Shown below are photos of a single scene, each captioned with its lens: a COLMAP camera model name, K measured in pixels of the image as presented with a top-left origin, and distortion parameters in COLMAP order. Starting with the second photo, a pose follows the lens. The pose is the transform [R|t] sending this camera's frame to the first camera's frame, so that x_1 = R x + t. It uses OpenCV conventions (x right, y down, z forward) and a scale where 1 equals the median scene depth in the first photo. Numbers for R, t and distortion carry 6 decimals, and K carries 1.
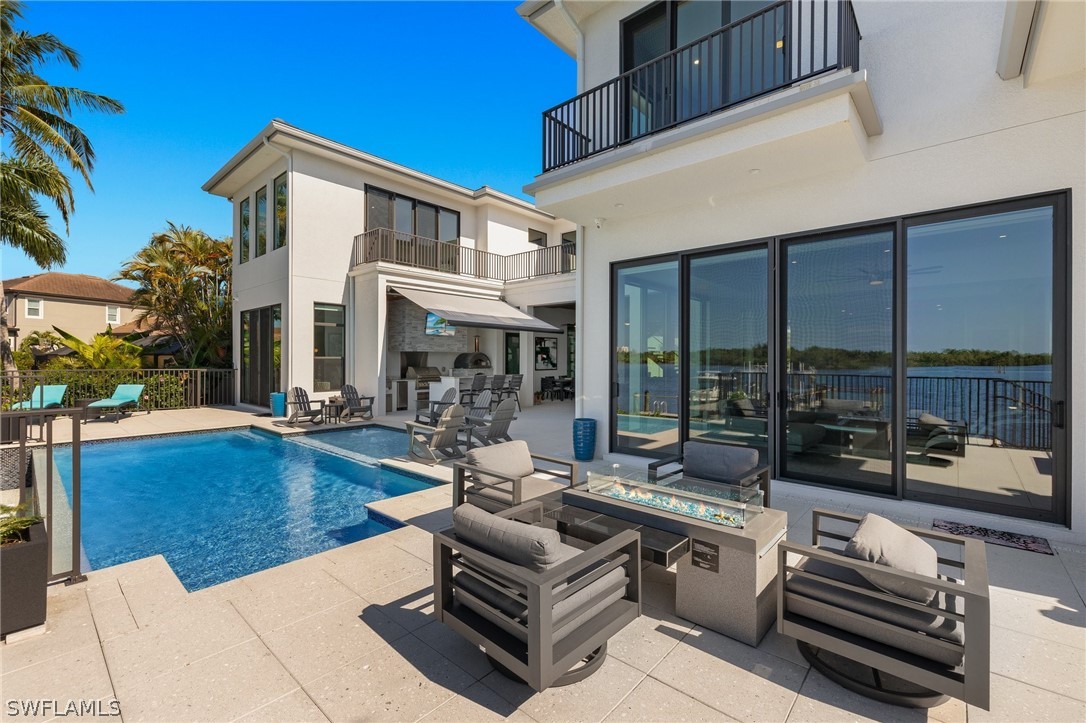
lens RADIAL K [[461.9, 0, 540.5], [0, 461.9, 355.7], [0, 0, 1]] dist [-0.001272, 0.000110]
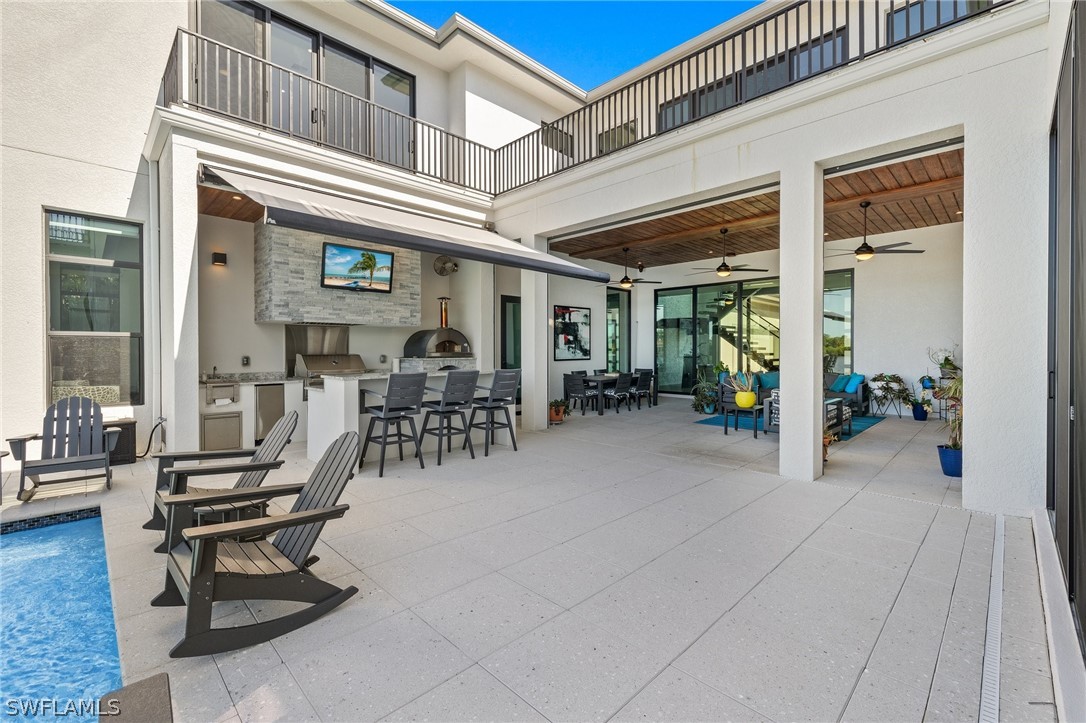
lens RADIAL K [[461.9, 0, 540.5], [0, 461.9, 355.7], [0, 0, 1]] dist [-0.001272, 0.000110]
pose [[0.998069, -0.005531, -0.061865, 0.008830], [0.006569, 0.999841, 0.016592, 0.017230], [0.061763, -0.016966, 0.997947, 0.464552]]
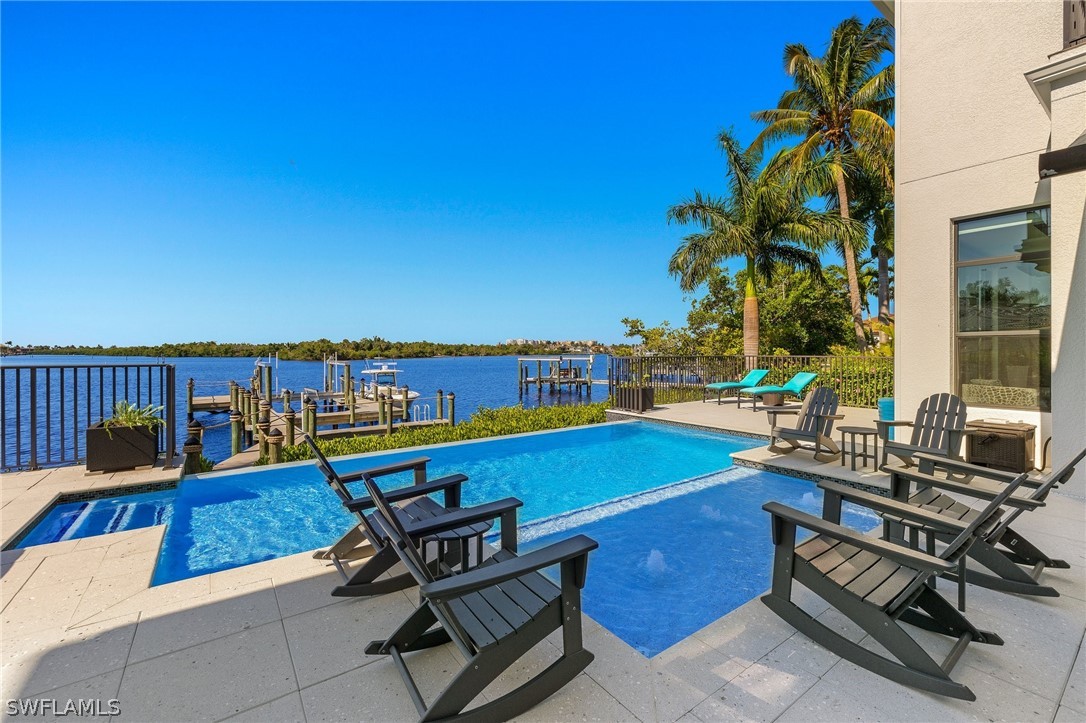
lens RADIAL K [[461.9, 0, 540.5], [0, 461.9, 355.7], [0, 0, 1]] dist [-0.001272, 0.000110]
pose [[-0.229416, 0.002875, -0.973324, 0.063495], [-0.002794, 0.999990, 0.003613, 0.020541], [0.973324, 0.003548, -0.229406, 0.545887]]
